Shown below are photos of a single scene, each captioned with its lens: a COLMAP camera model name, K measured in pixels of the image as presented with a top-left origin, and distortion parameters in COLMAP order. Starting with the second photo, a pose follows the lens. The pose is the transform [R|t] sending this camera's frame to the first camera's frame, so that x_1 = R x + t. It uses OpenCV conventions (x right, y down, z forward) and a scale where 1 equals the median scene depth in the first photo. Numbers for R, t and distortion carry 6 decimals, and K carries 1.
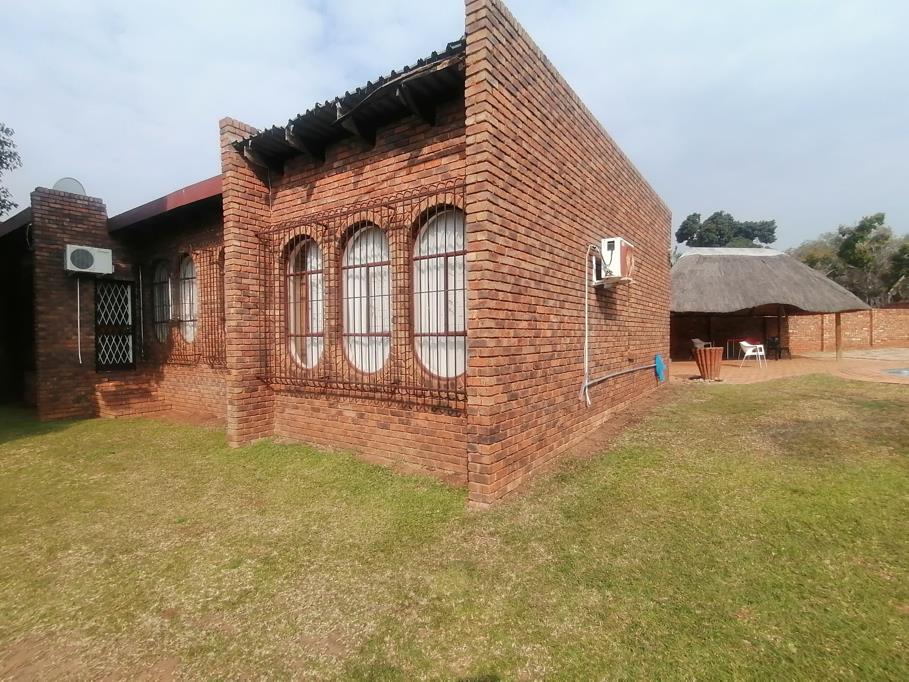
lens RADIAL K [[445.2, 0, 453.4], [0, 445.2, 348.0], [0, 0, 1]] dist [0.059055, -0.041081]
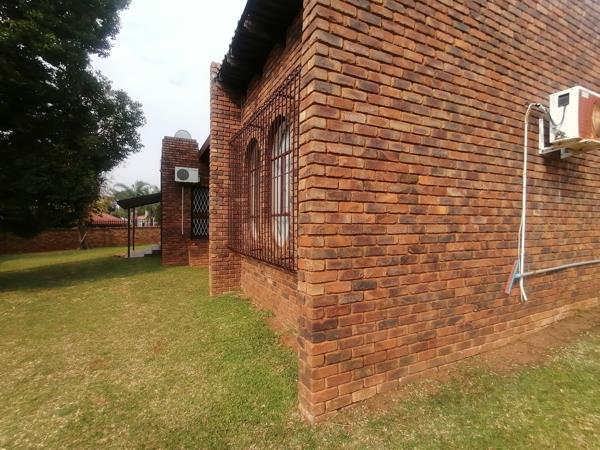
lens RADIAL K [[293.8, 0, 299.2], [0, 293.8, 229.6], [0, 0, 1]] dist [0.059055, -0.041081]
pose [[0.881514, 0.018834, -0.471781, 0.209480], [-0.019451, 0.999804, 0.003569, 0.005556], [0.471756, 0.006030, 0.881708, 0.348006]]
